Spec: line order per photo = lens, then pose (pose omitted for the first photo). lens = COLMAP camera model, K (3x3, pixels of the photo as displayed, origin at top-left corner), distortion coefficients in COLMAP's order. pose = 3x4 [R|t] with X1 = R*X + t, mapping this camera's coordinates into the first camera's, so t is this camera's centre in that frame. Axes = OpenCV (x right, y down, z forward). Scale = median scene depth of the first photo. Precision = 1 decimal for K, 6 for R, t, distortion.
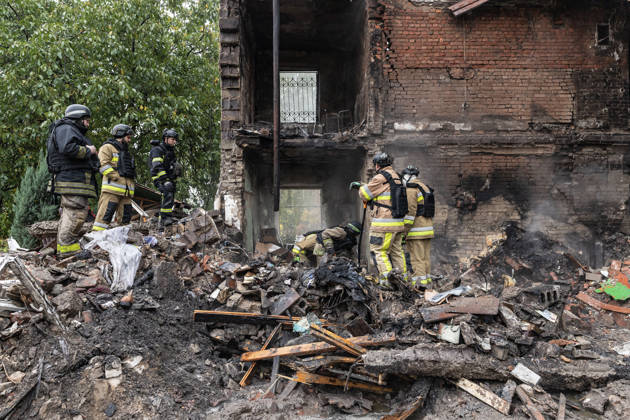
lens RADIAL K [[432.6, 0, 313.8], [0, 432.6, 211.3], [0, 0, 1]] dist [-0.001270, -0.004851]
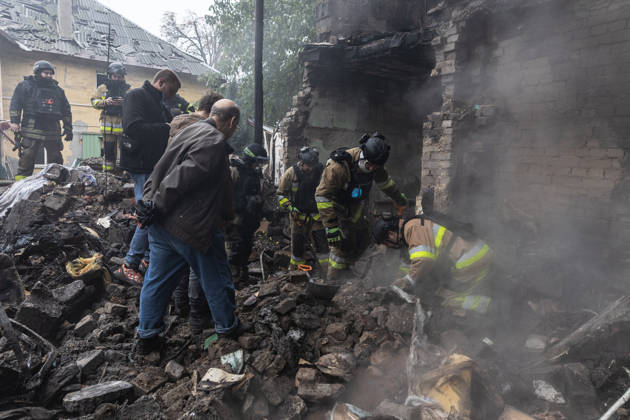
lens RADIAL K [[435.5, 0, 315.0], [0, 435.5, 210.0], [0, 0, 1]] dist [-0.001542, -0.004724]
pose [[0.524731, 0.128092, -0.841576, 0.498233], [-0.025293, 0.990524, 0.134993, -0.006387], [0.850892, -0.049549, 0.522999, 0.594534]]
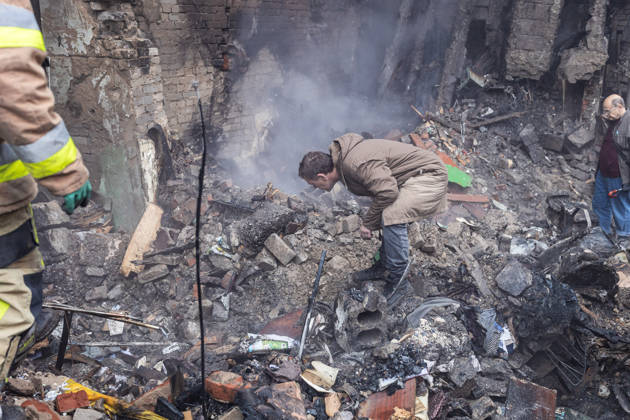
lens RADIAL K [[601.0, 0, 318.2], [0, 601.0, 210.8], [0, 0, 1]] dist [0.015045, -0.009208]
pose [[0.445821, -0.260728, 0.856309, -0.321194], [-0.020410, 0.953429, 0.300925, -0.071927], [-0.894889, -0.151636, 0.419738, 0.552809]]
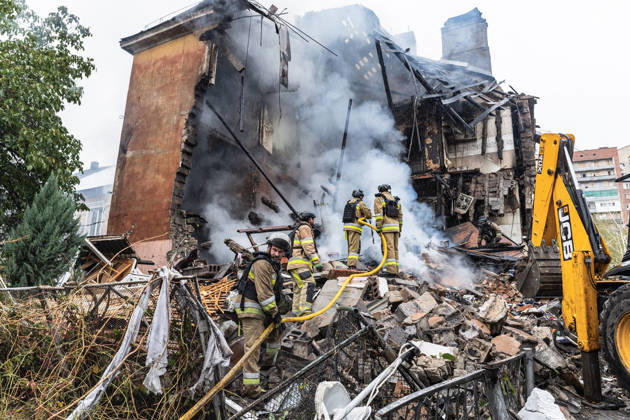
lens RADIAL K [[432.0, 0, 320.2], [0, 432.0, 205.5], [0, 0, 1]] dist [-0.006369, -0.003876]
pose [[0.485130, 0.227239, 0.844400, -1.187557], [-0.045131, 0.970864, -0.235342, 0.100924], [-0.873276, 0.076063, 0.481251, -0.053468]]
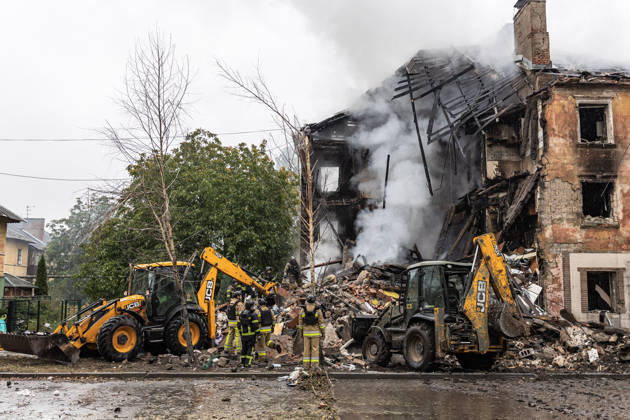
lens RADIAL K [[598.2, 0, 315.0], [0, 598.2, 210.0], [0, 0, 1]] dist [0.009078, -0.006012]
pose [[0.999840, 0.009508, -0.015149, -0.090648], [-0.011163, 0.993502, -0.113268, -0.071660], [0.013973, 0.113419, 0.993449, -2.506402]]
